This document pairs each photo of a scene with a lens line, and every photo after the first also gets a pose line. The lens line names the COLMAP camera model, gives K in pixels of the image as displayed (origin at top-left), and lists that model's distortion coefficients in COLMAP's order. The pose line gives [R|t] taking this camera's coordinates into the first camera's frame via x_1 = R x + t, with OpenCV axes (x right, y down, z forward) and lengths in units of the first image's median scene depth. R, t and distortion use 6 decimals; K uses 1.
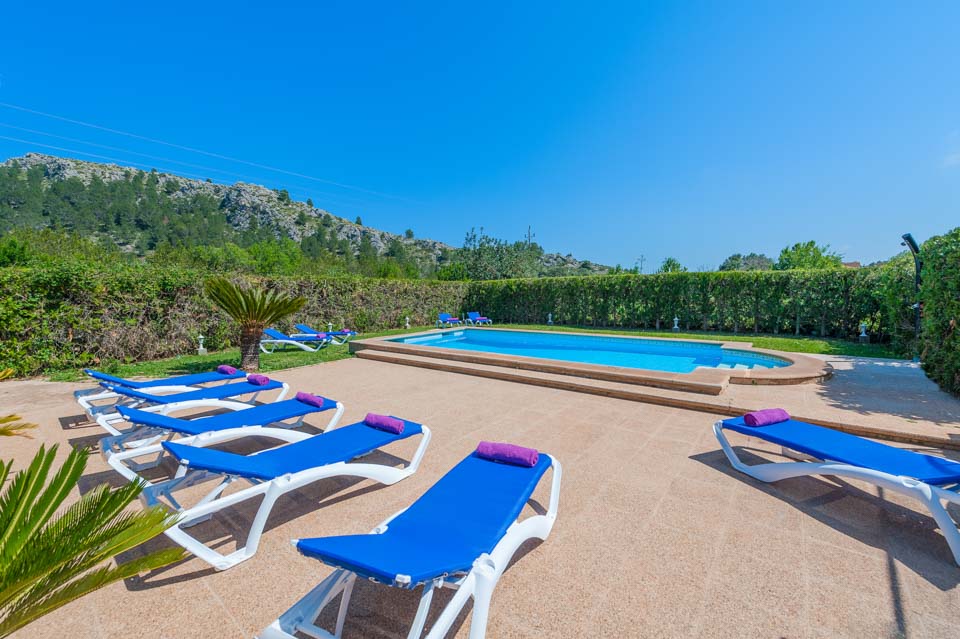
lens RADIAL K [[394.8, 0, 483.5], [0, 394.8, 314.3], [0, 0, 1]] dist [-0.003215, -0.000885]
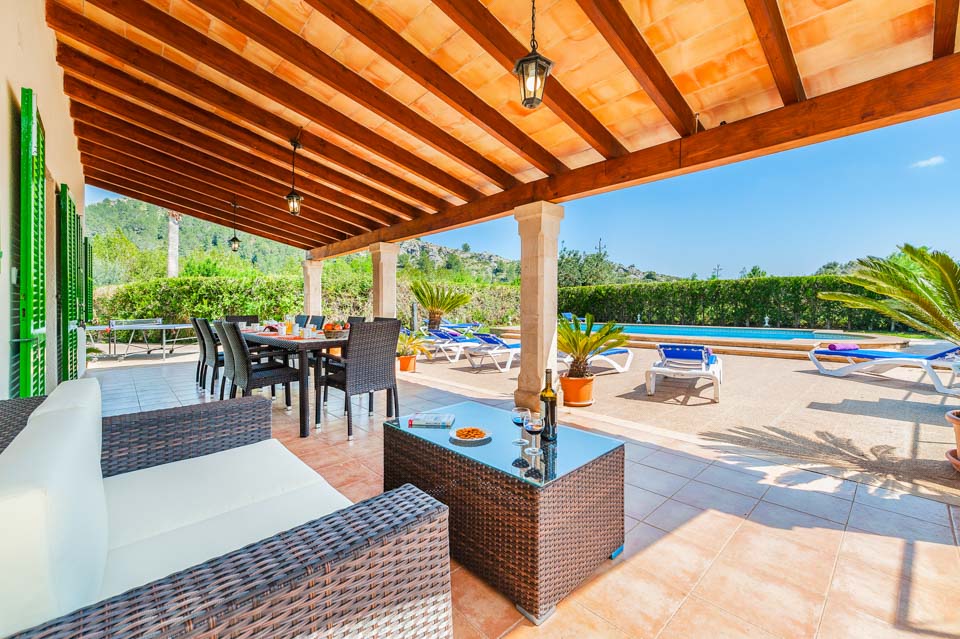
lens RADIAL K [[394.8, 0, 442.7], [0, 394.8, 317.0], [0, 0, 1]] dist [-0.003215, -0.000885]
pose [[0.977720, 0.015822, -0.209316, -0.134183], [-0.021208, 0.999498, -0.023516, 0.039962], [0.208839, 0.027431, 0.977565, -0.217908]]
